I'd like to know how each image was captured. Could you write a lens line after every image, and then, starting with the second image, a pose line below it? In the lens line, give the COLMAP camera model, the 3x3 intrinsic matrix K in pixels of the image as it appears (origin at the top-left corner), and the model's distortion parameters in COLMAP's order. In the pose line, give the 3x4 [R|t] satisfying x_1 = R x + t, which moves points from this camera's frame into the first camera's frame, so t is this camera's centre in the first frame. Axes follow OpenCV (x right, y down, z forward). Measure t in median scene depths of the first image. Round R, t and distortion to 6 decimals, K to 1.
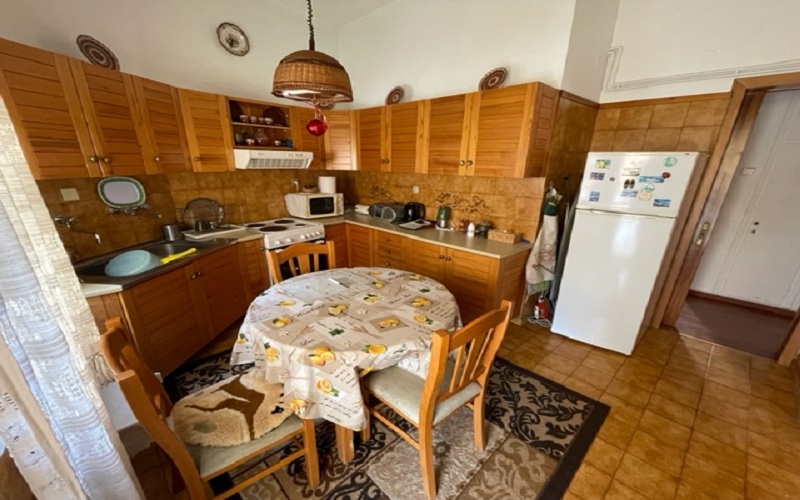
lens RADIAL K [[320.1, 0, 401.4], [0, 320.1, 301.5], [0, 0, 1]] dist [0.001217, -0.000059]
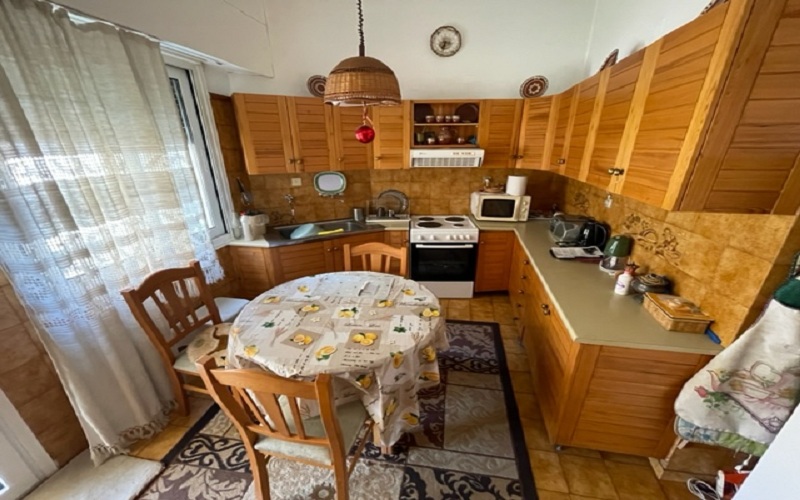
lens RADIAL K [[320.1, 0, 401.4], [0, 320.1, 301.5], [0, 0, 1]] dist [0.001217, -0.000059]
pose [[0.569569, 0.348831, -0.744250, 0.463832], [-0.319440, 0.928240, 0.190603, -0.182179], [0.757330, 0.129182, 0.640127, 0.327185]]
